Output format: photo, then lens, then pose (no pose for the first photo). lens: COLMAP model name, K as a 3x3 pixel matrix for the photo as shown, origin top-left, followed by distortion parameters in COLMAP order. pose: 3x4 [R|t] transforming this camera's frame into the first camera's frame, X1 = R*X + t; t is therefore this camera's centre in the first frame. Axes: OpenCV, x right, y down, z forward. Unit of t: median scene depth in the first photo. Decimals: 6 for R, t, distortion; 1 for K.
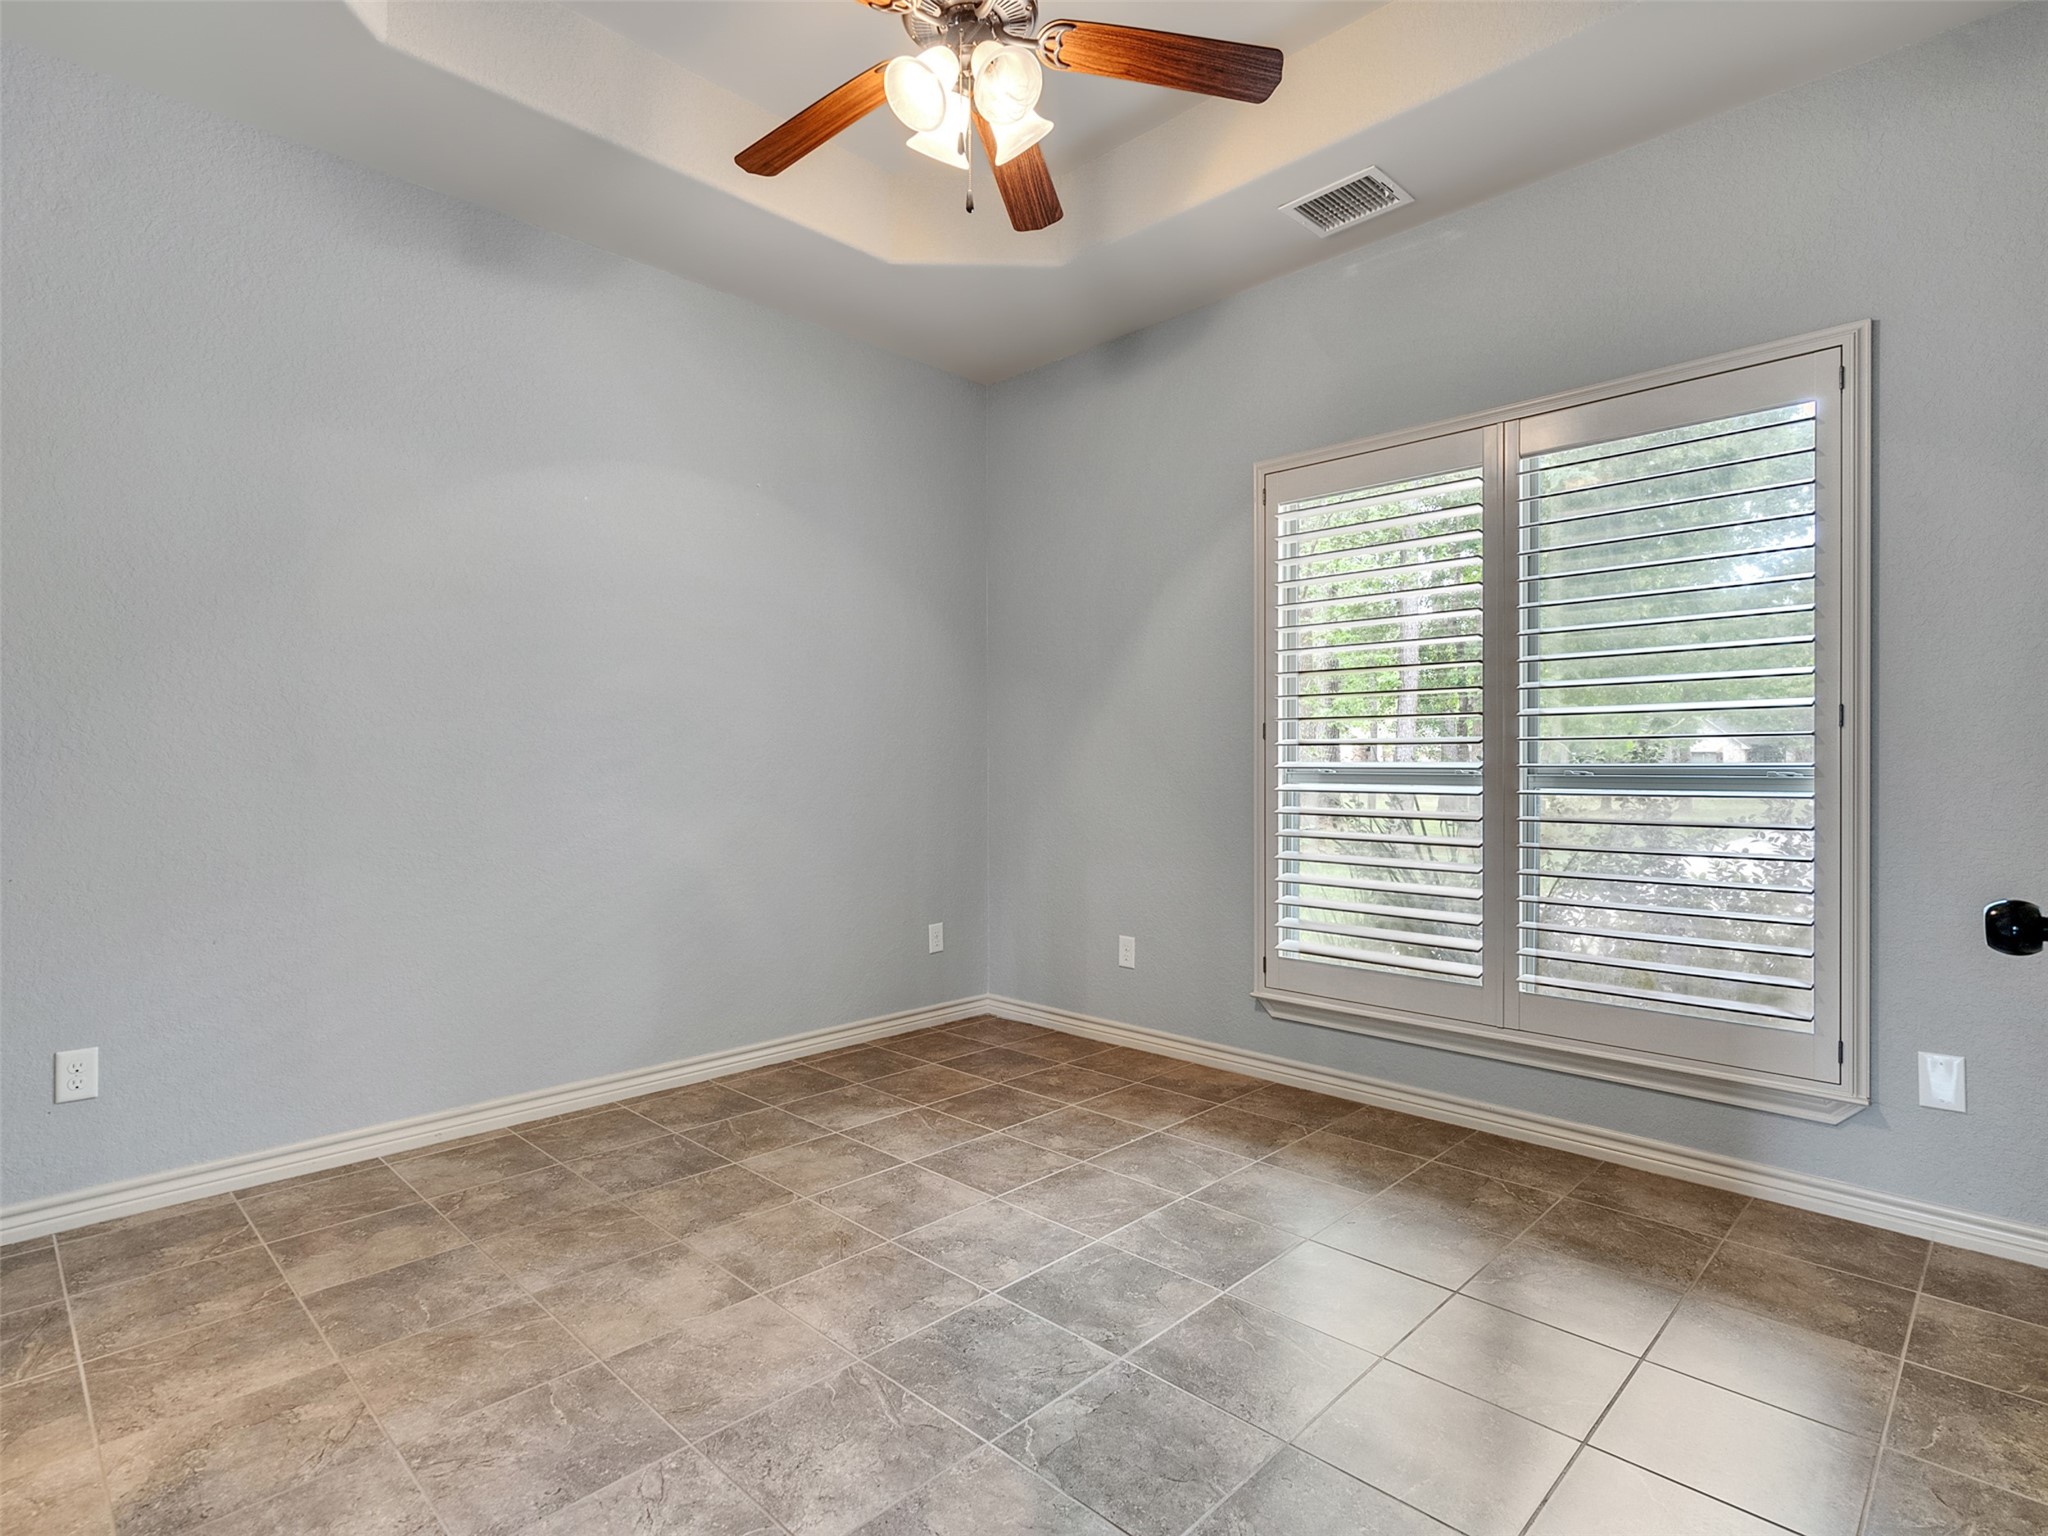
lens RADIAL K [[1045.5, 0, 1006.6], [0, 1045.5, 769.3], [0, 0, 1]] dist [-0.007684, 0.004875]
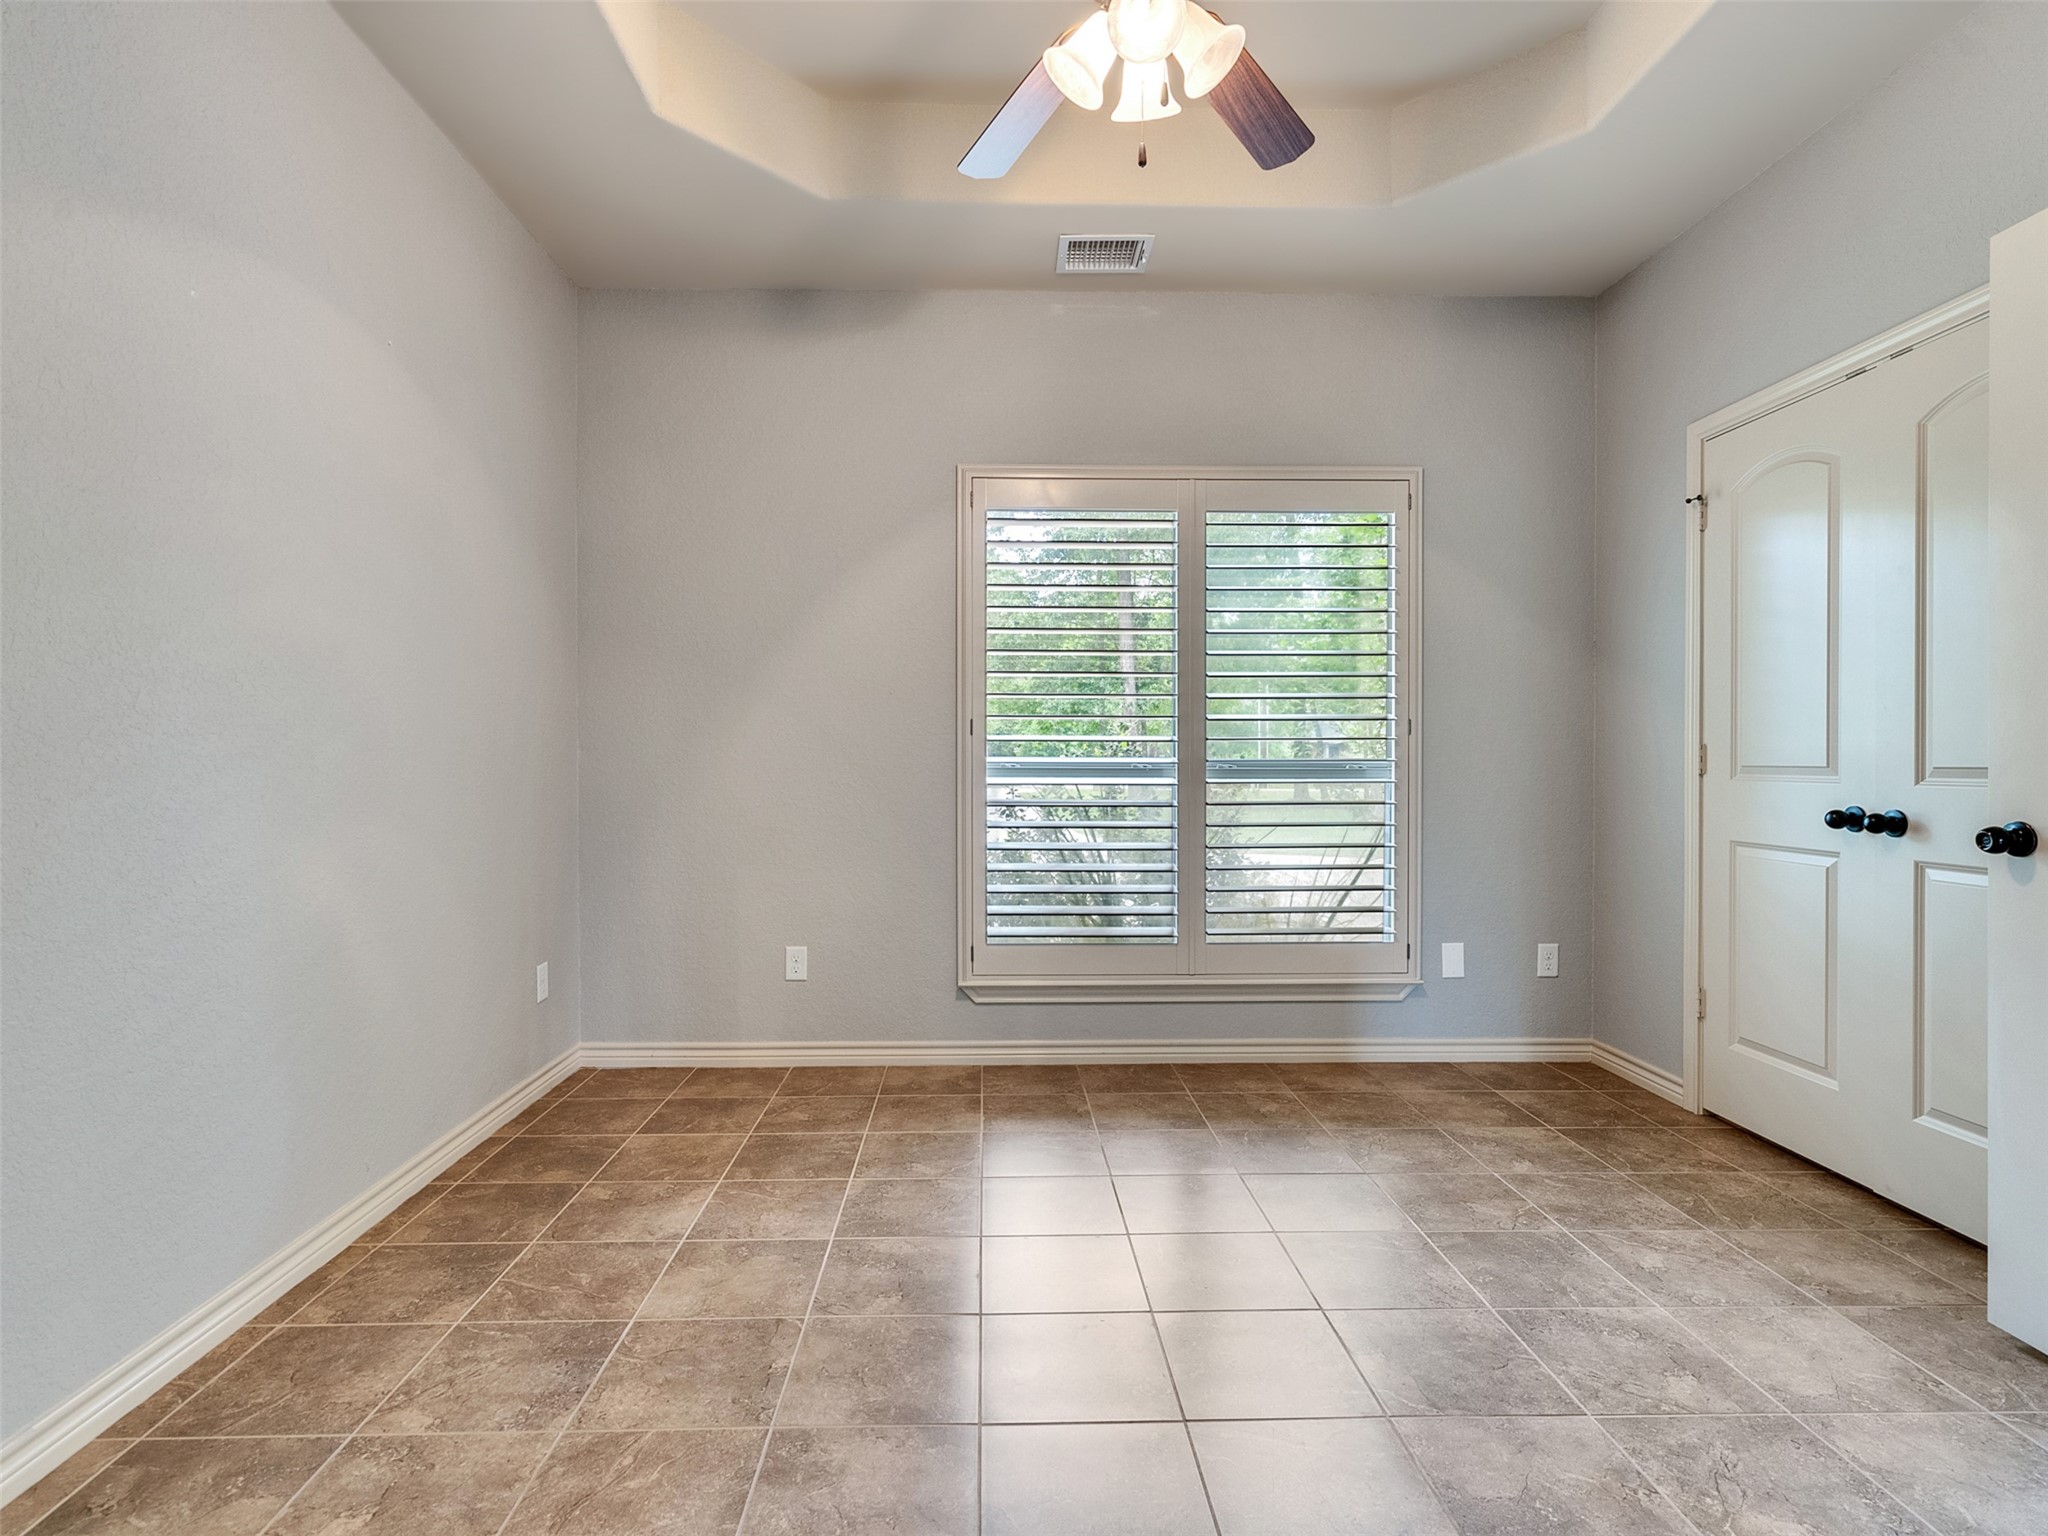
lens RADIAL K [[1045.5, 0, 1006.6], [0, 1045.5, 769.3], [0, 0, 1]] dist [-0.007684, 0.004875]
pose [[0.693660, -0.005882, 0.720279, -0.551005], [0.003249, 0.999982, 0.005038, 0.000506], [-0.720296, -0.001154, 0.693666, 0.304356]]
